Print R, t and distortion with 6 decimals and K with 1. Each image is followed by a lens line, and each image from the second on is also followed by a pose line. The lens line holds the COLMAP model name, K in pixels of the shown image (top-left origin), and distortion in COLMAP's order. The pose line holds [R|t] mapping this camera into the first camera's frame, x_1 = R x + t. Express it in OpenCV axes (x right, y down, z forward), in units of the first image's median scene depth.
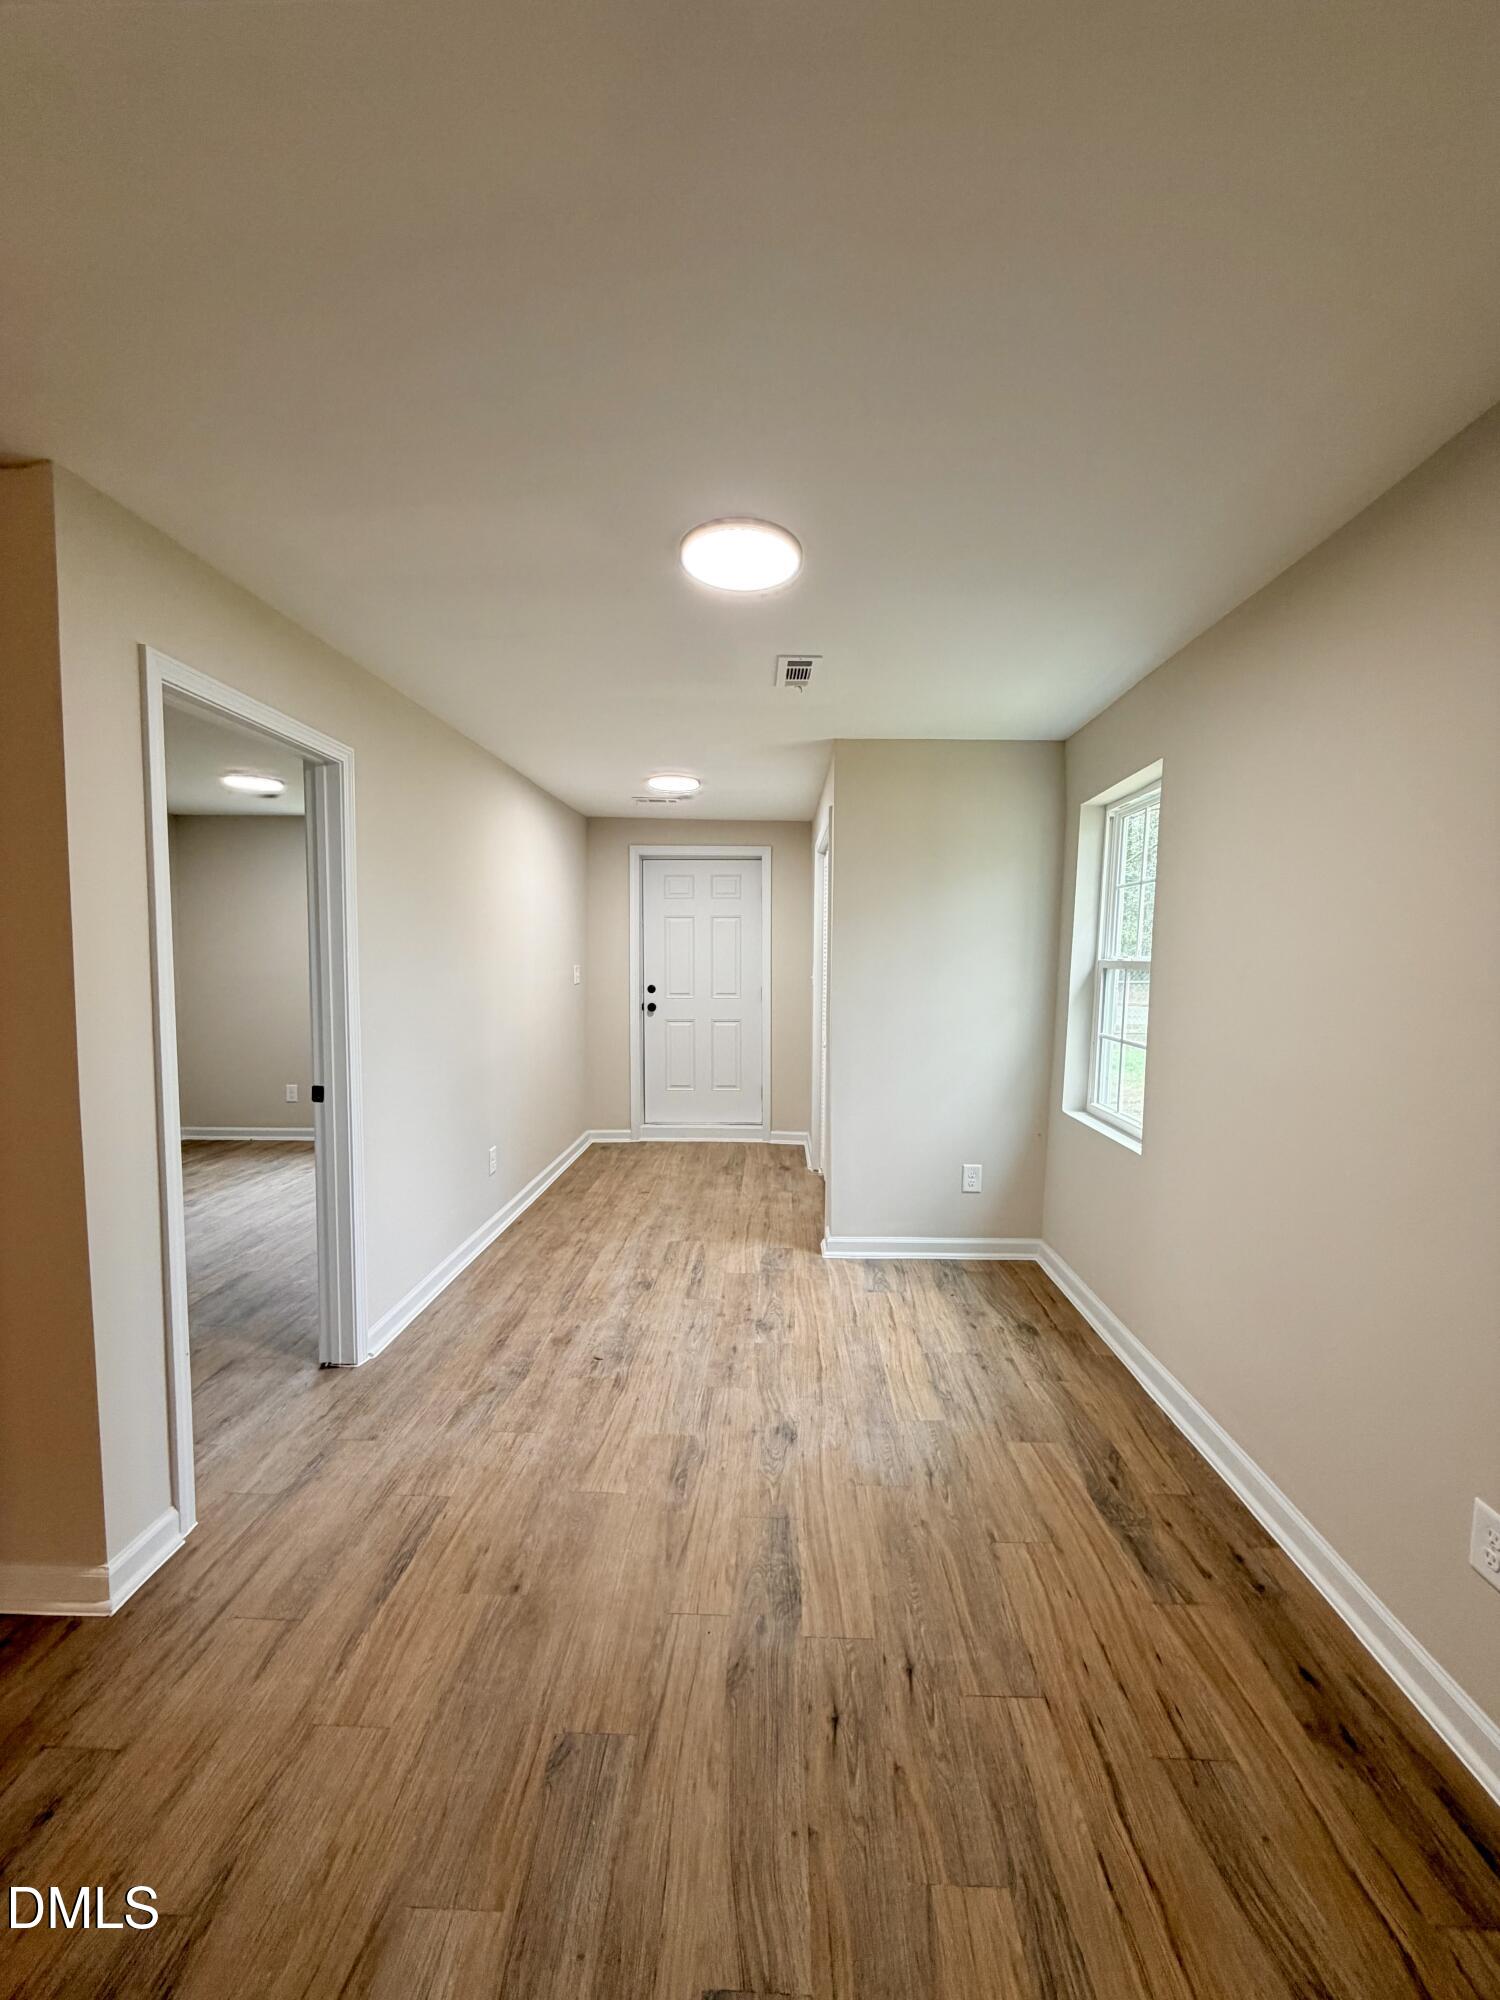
lens RADIAL K [[787.6, 0, 750.0], [0, 787.6, 1000.0], [0, 0, 1]] dist [0.000986, -0.000392]
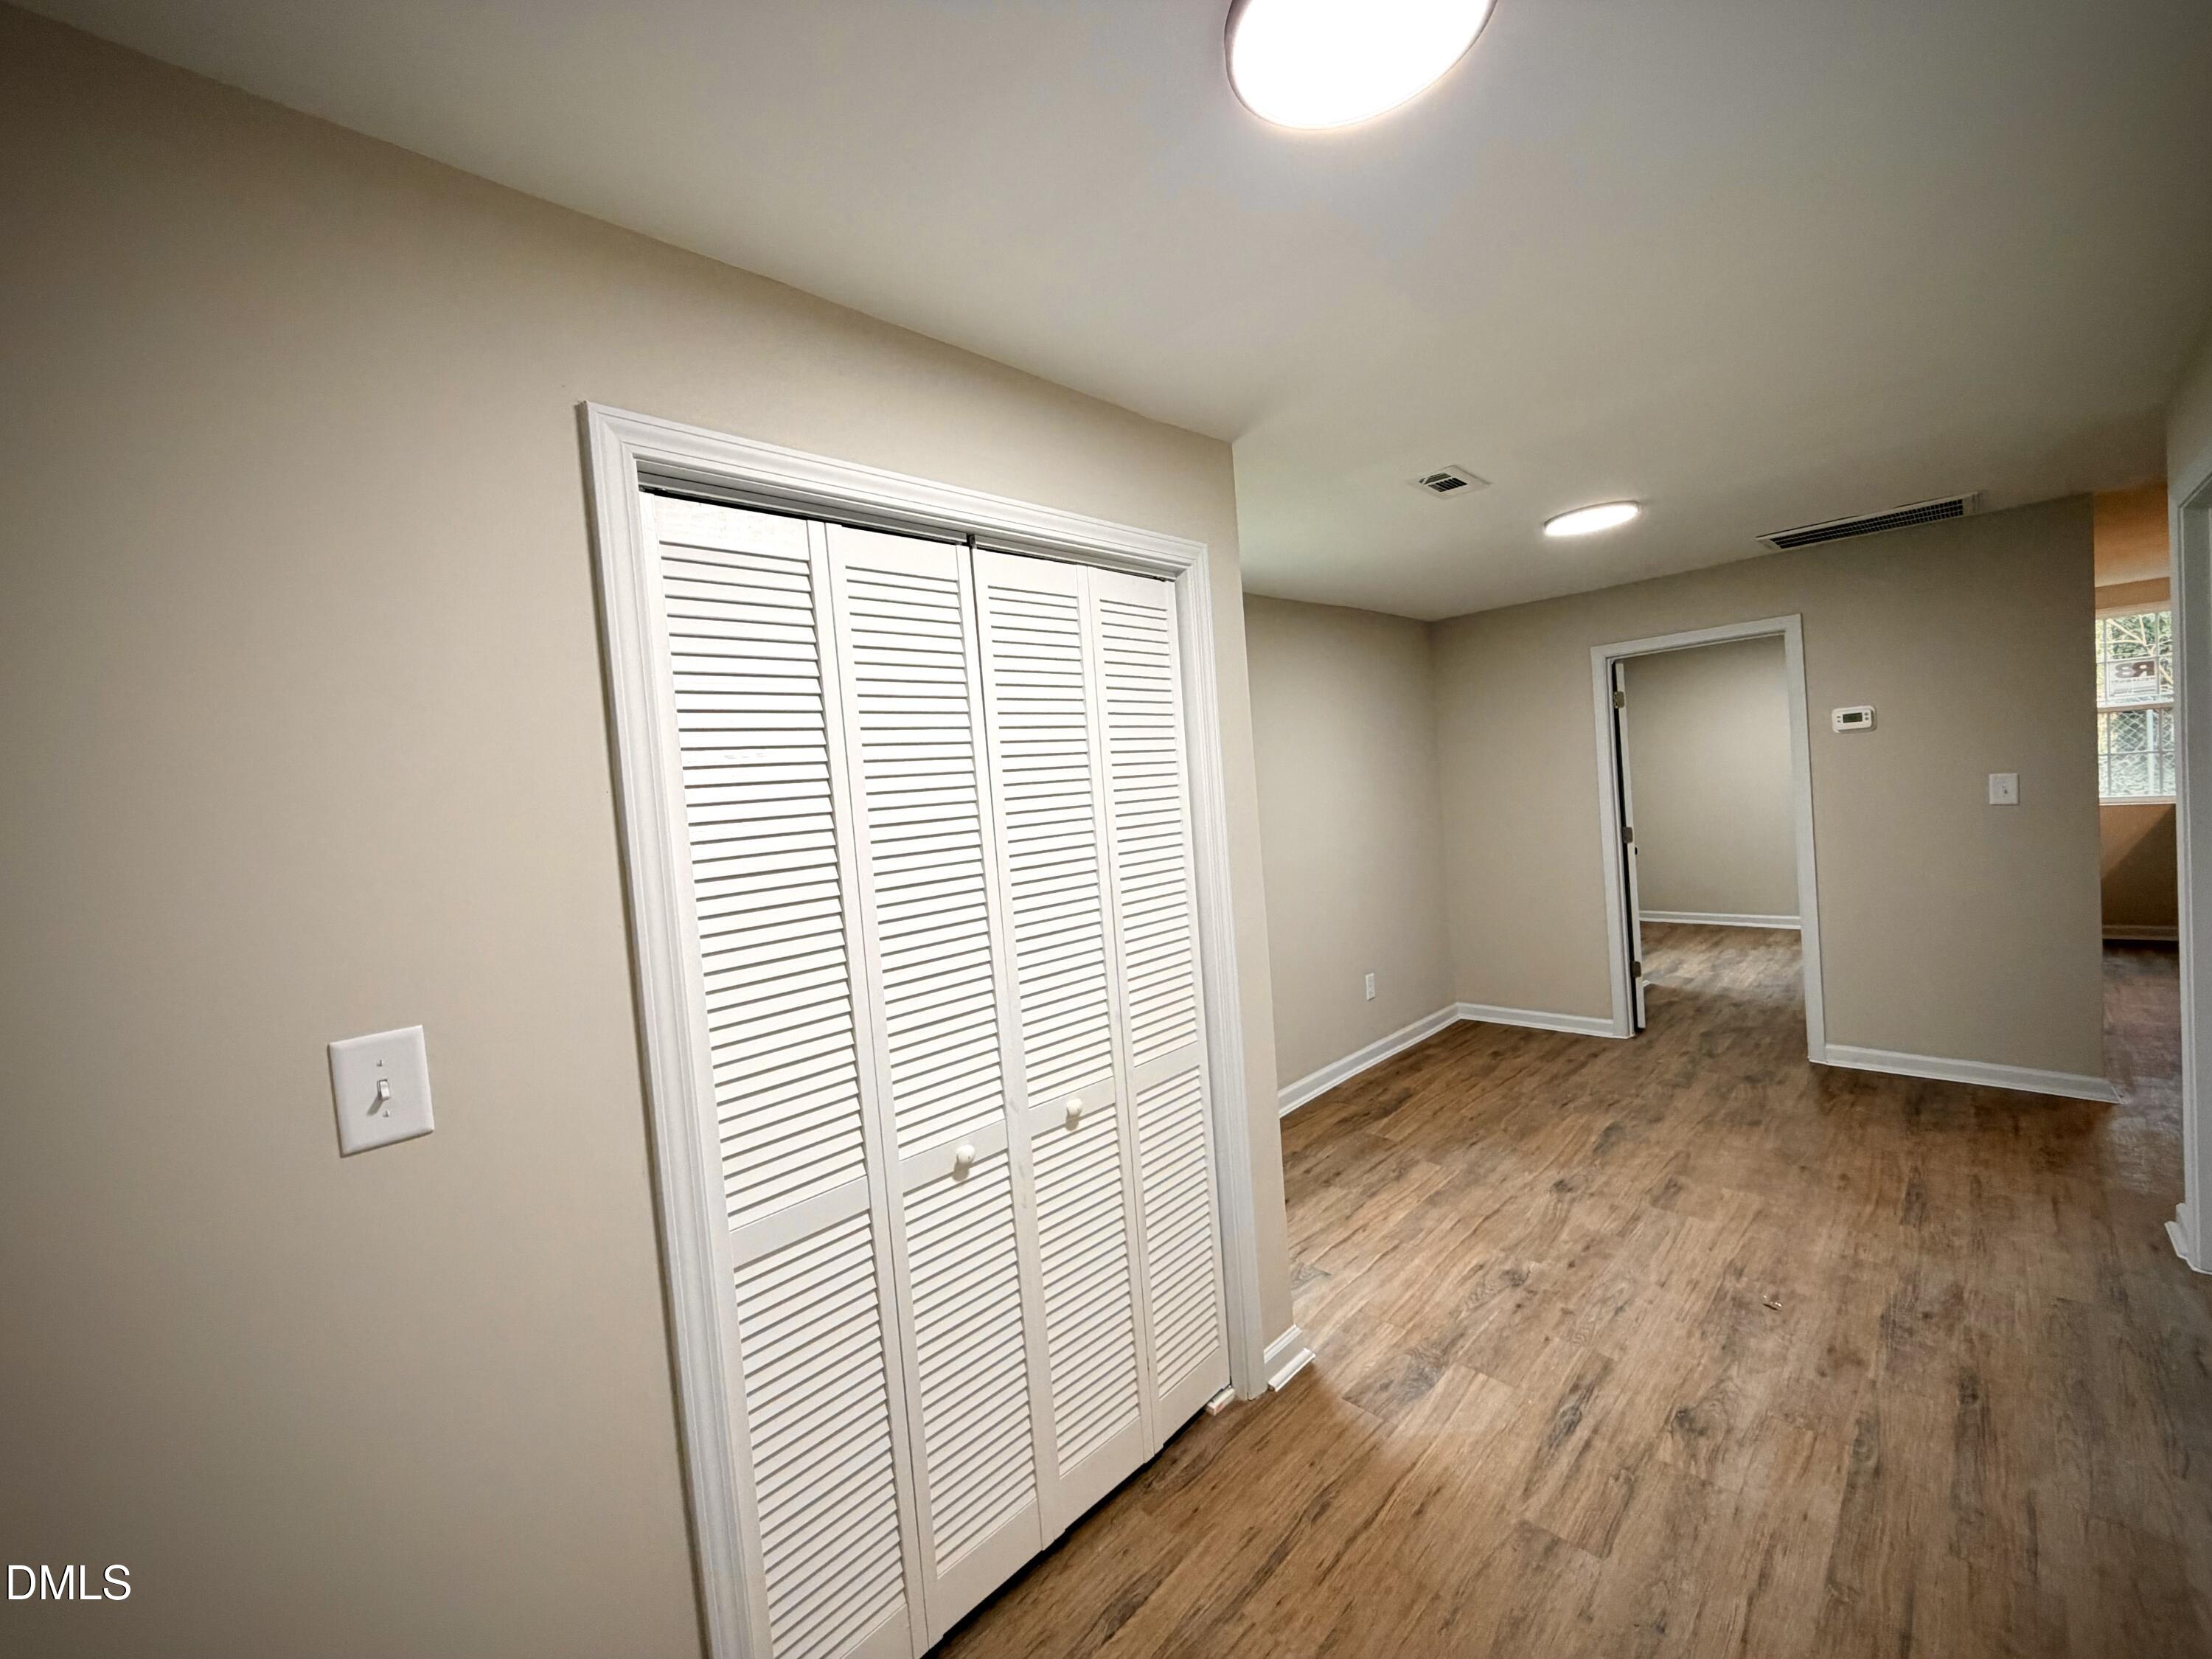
lens RADIAL K [[871.1, 0, 1106.0], [0, 871.1, 829.5], [0, 0, 1]] dist [0.000986, -0.000392]
pose [[-0.726199, 0.021673, 0.687143, -0.332121], [0.116610, 0.988903, 0.092047, -0.173681], [-0.677523, 0.146972, -0.720667, 2.086158]]
